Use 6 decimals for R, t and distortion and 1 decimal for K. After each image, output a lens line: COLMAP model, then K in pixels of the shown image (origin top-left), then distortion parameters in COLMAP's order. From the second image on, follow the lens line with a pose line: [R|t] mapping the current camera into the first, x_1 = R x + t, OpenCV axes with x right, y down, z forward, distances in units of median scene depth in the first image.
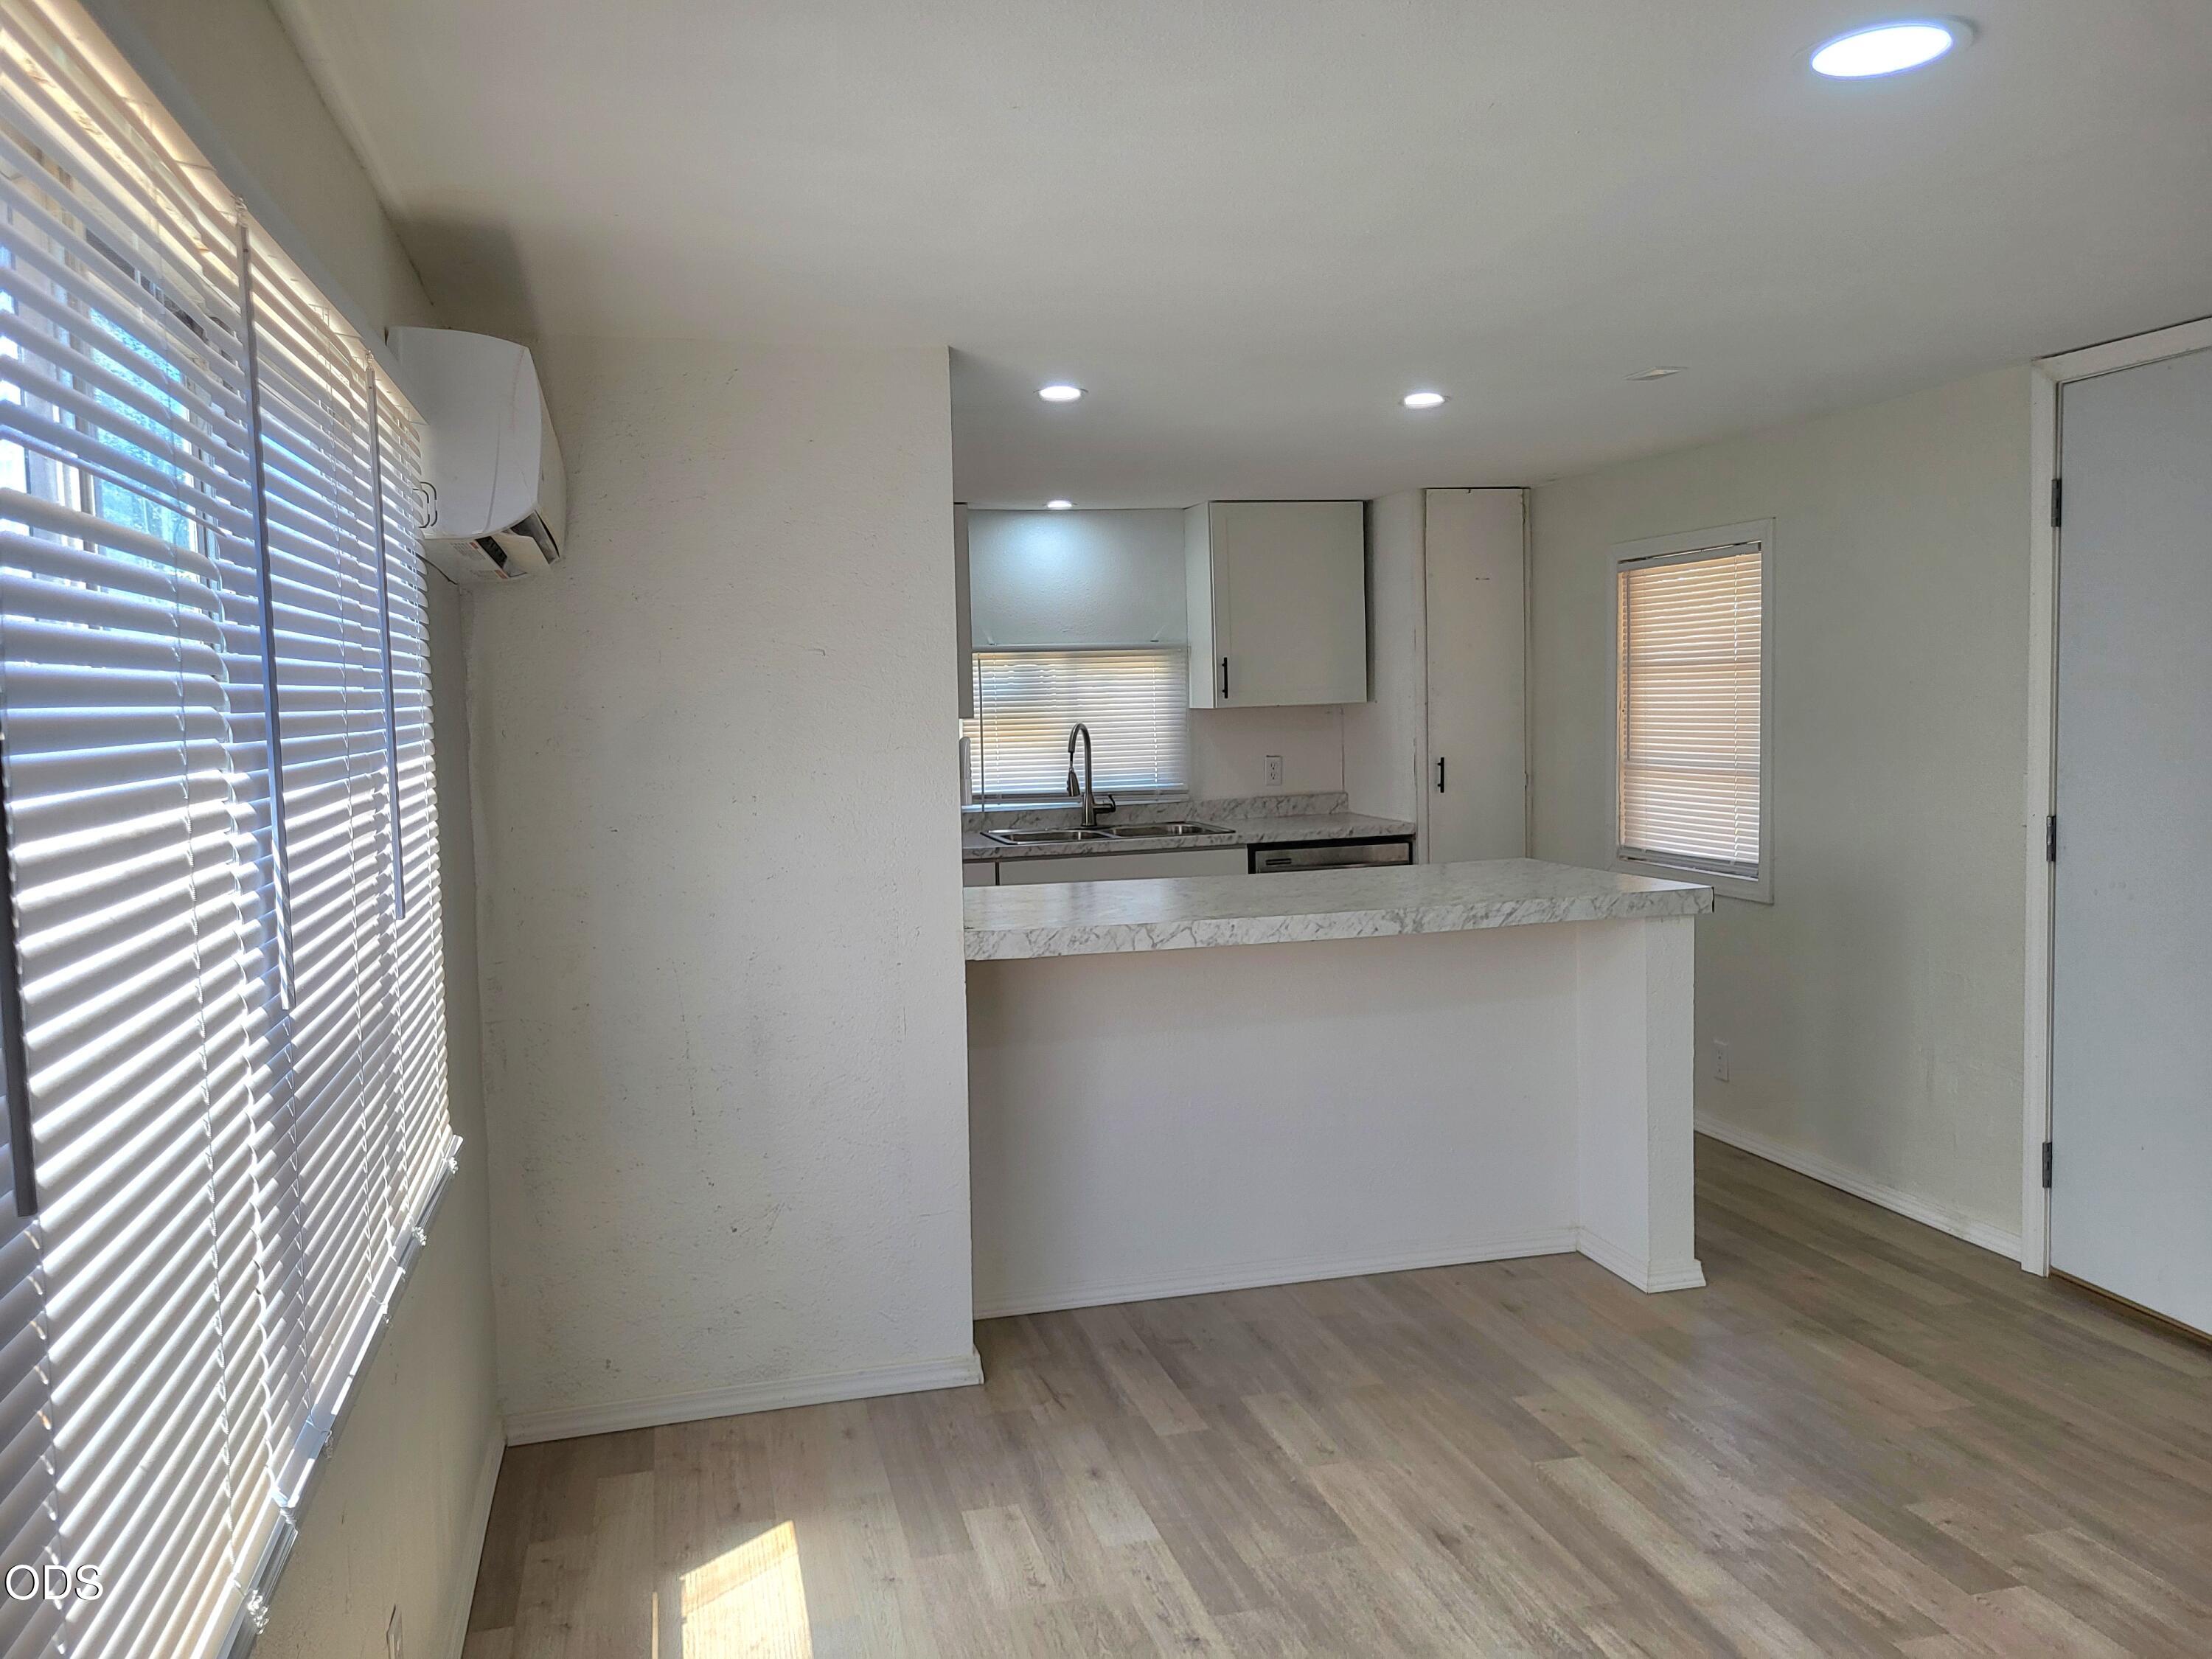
lens RADIAL K [[1703.5, 0, 1102.9], [0, 1703.5, 831.4], [0, 0, 1]] dist [0.041229, -0.040872]
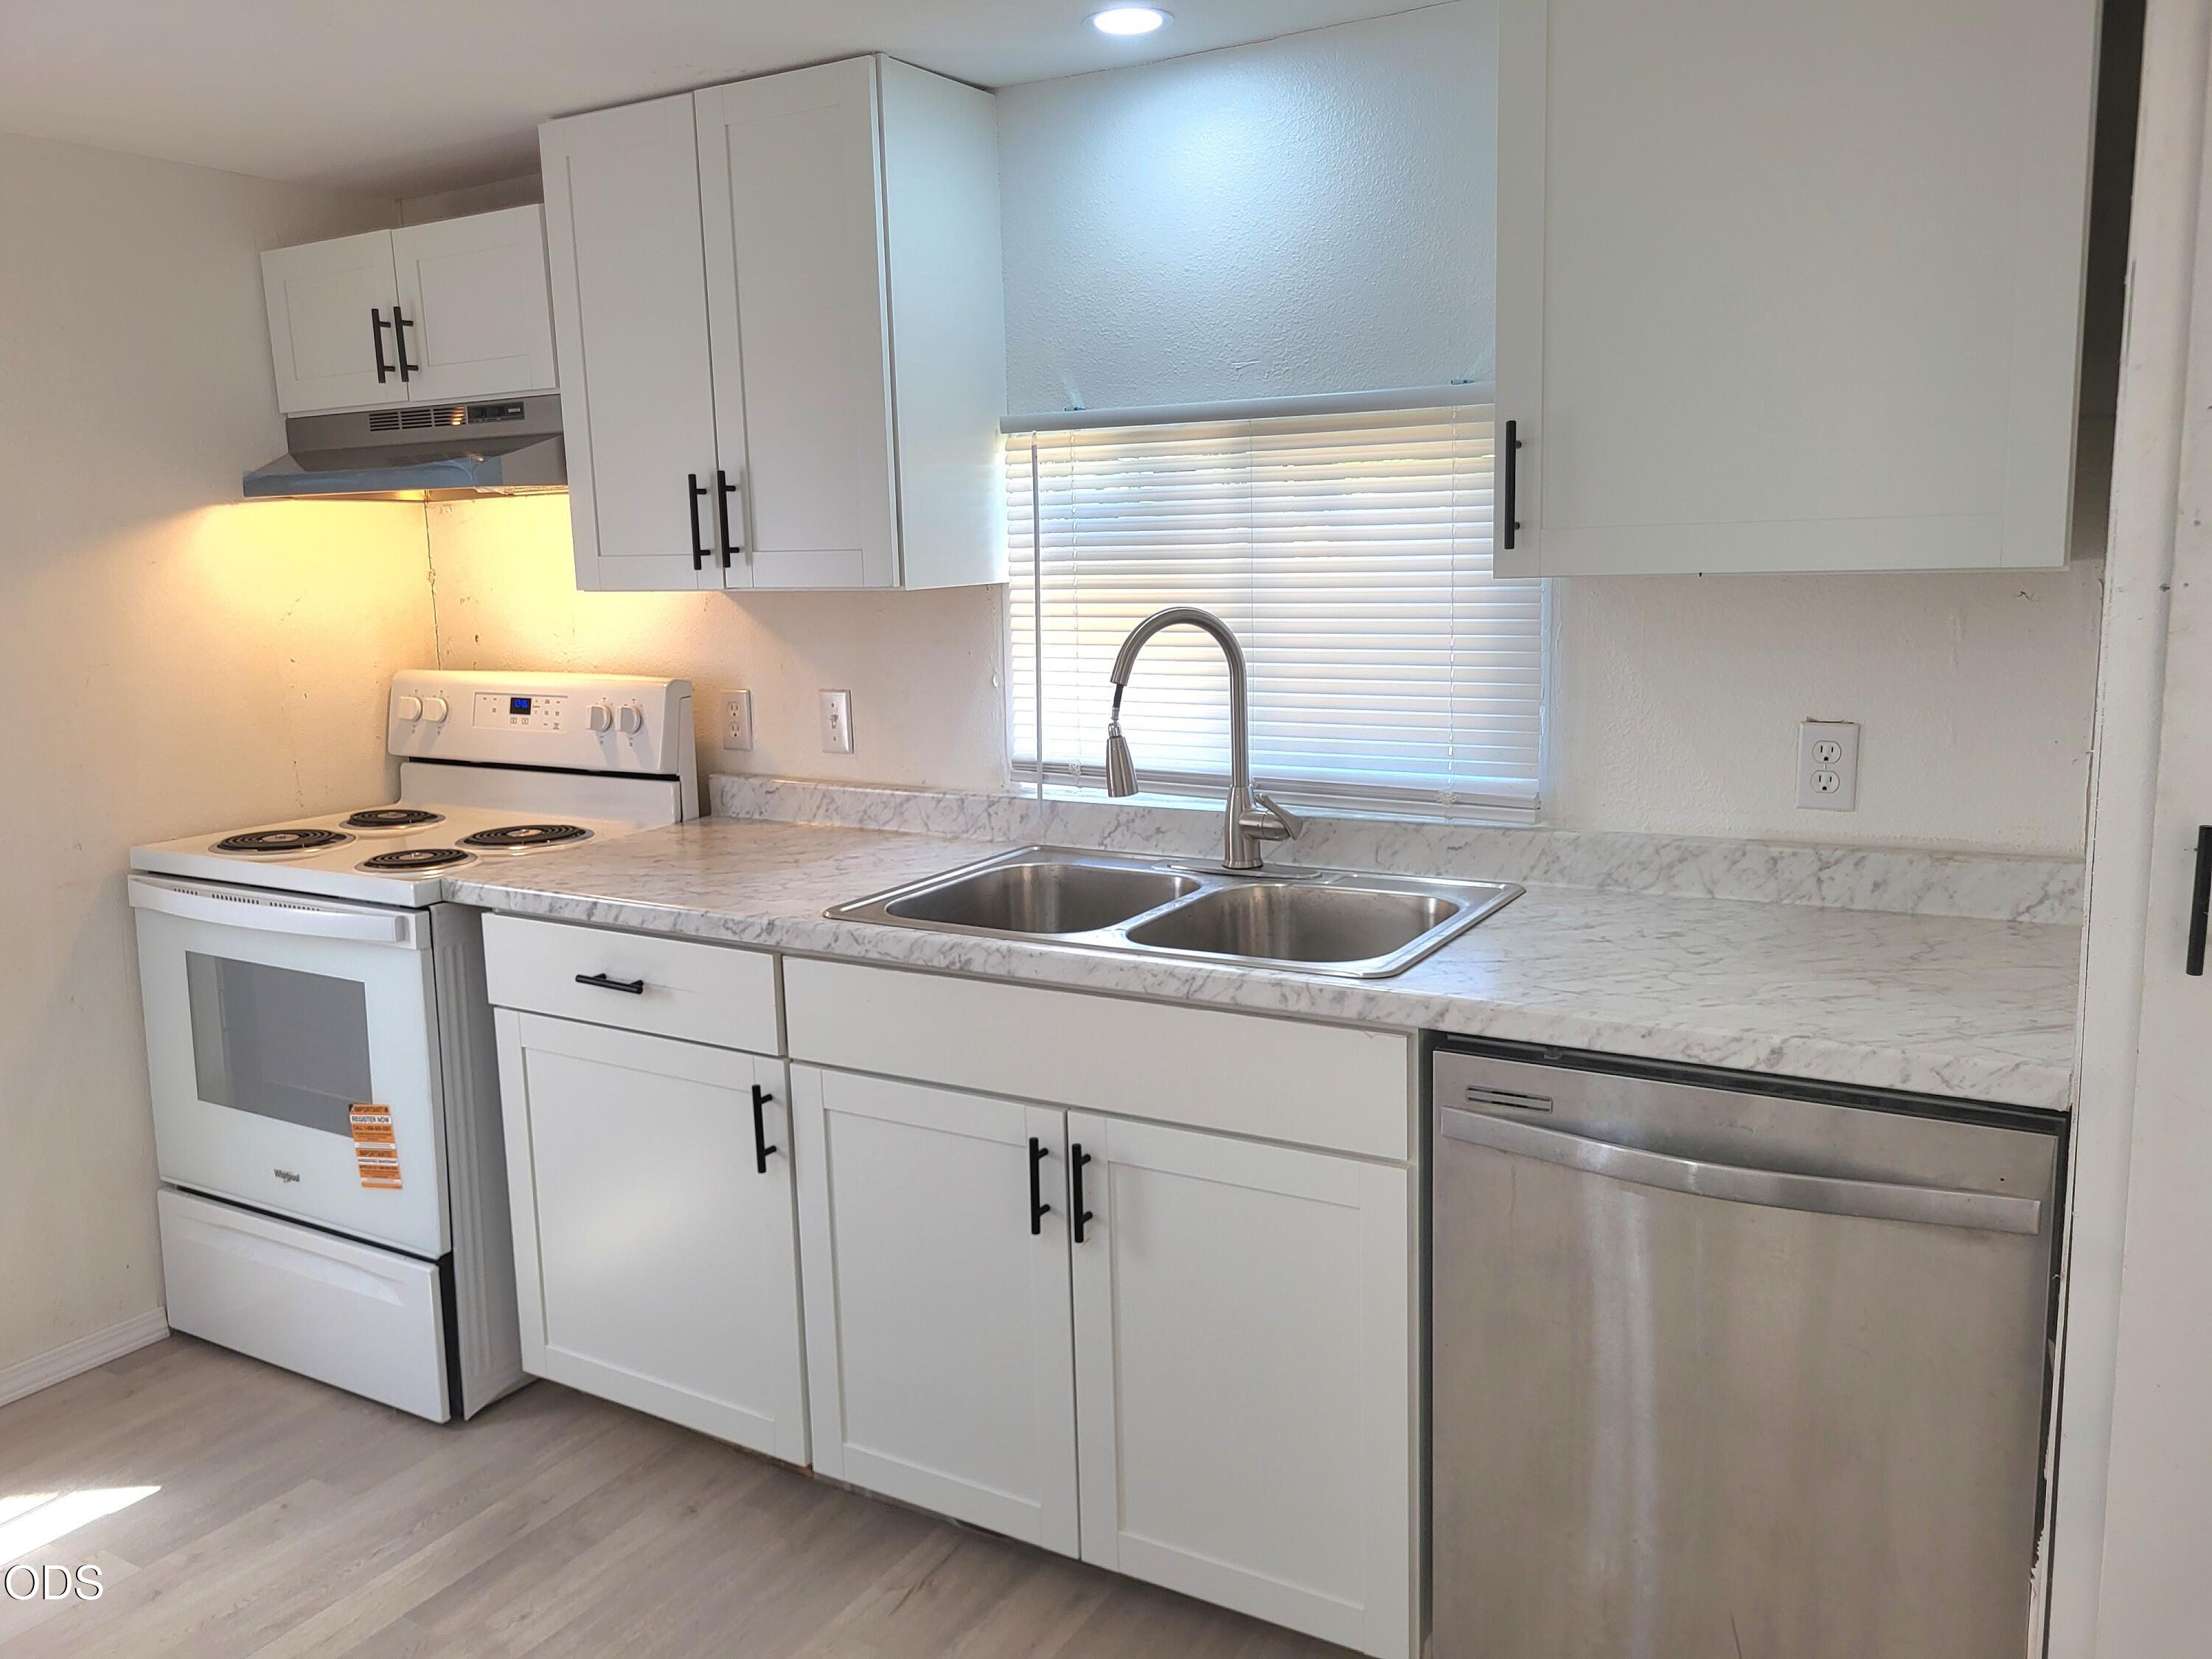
lens RADIAL K [[1703.5, 0, 1108.9], [0, 1703.5, 827.0], [0, 0, 1]] dist [0.041229, -0.040872]
pose [[0.704332, 0.130032, -0.697859, 0.251075], [-0.052688, 0.989944, 0.131279, -0.064236], [0.707912, -0.055695, 0.704101, 0.714965]]
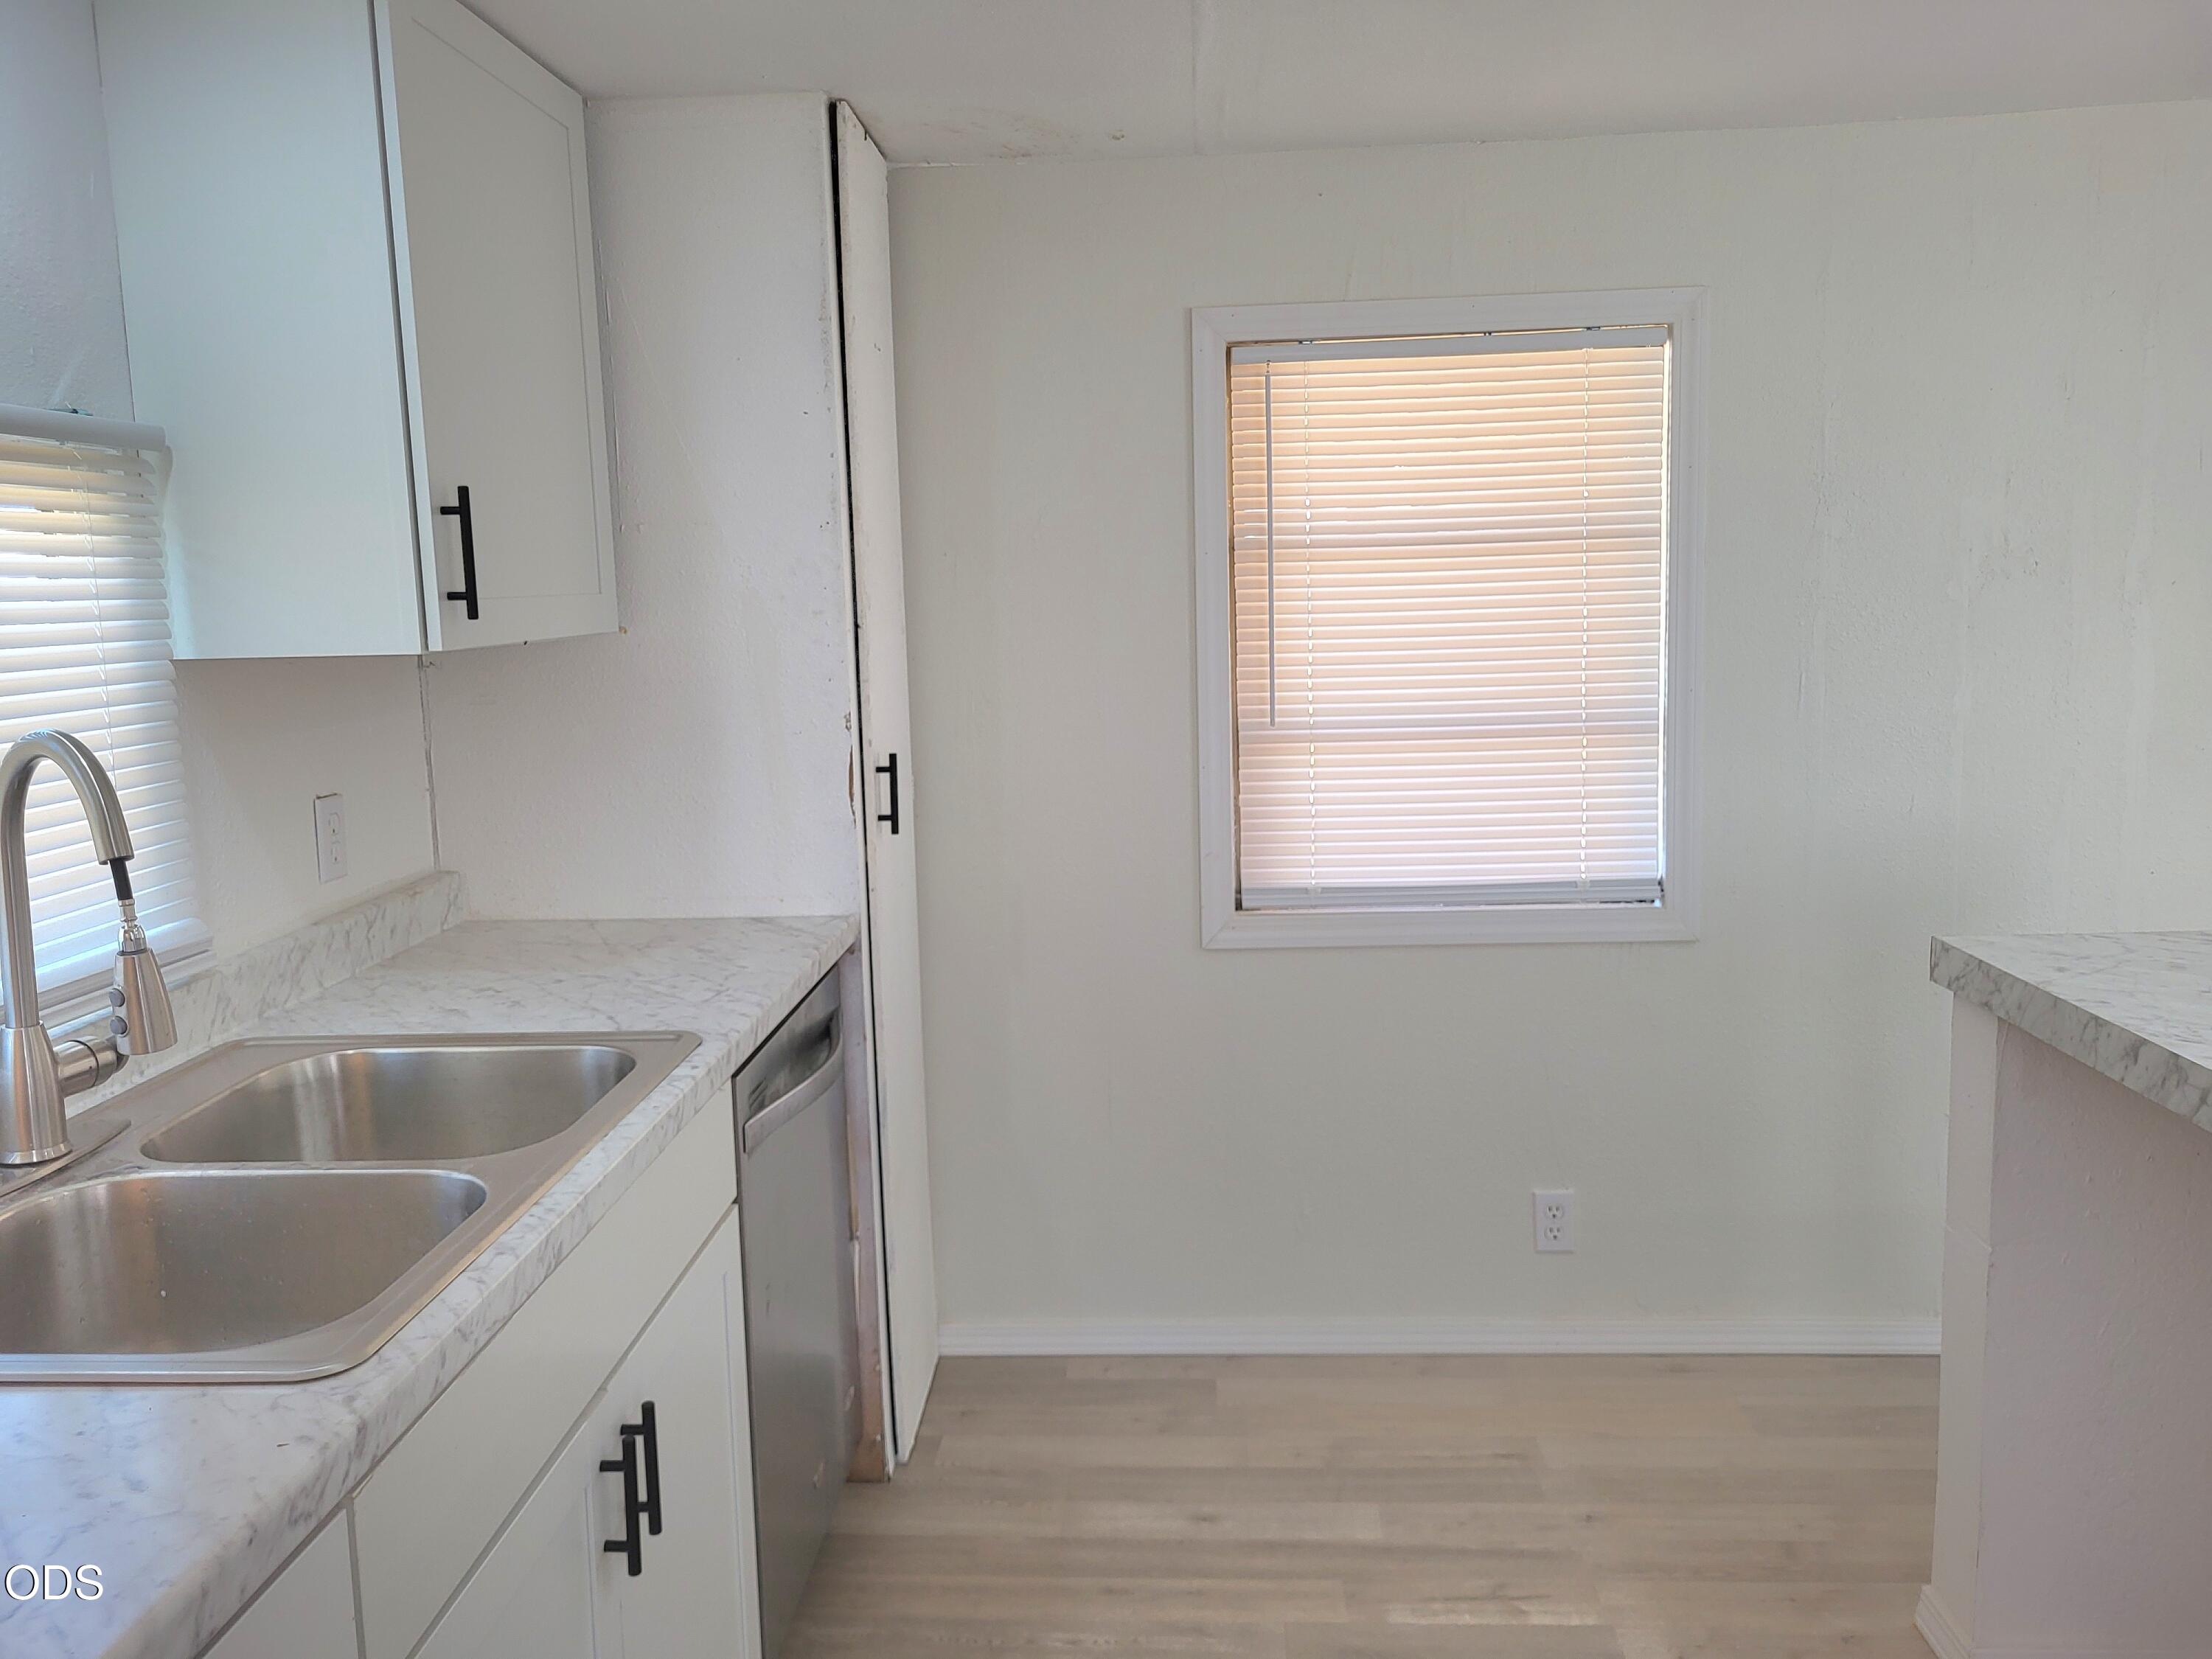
lens RADIAL K [[1703.5, 0, 1088.2], [0, 1703.5, 811.2], [0, 0, 1]] dist [0.041229, -0.040872]
pose [[0.311920, -0.109885, 0.943733, -0.189999], [0.096978, 0.991784, 0.083427, -0.058697], [-0.945146, 0.065499, 0.320014, 0.797452]]
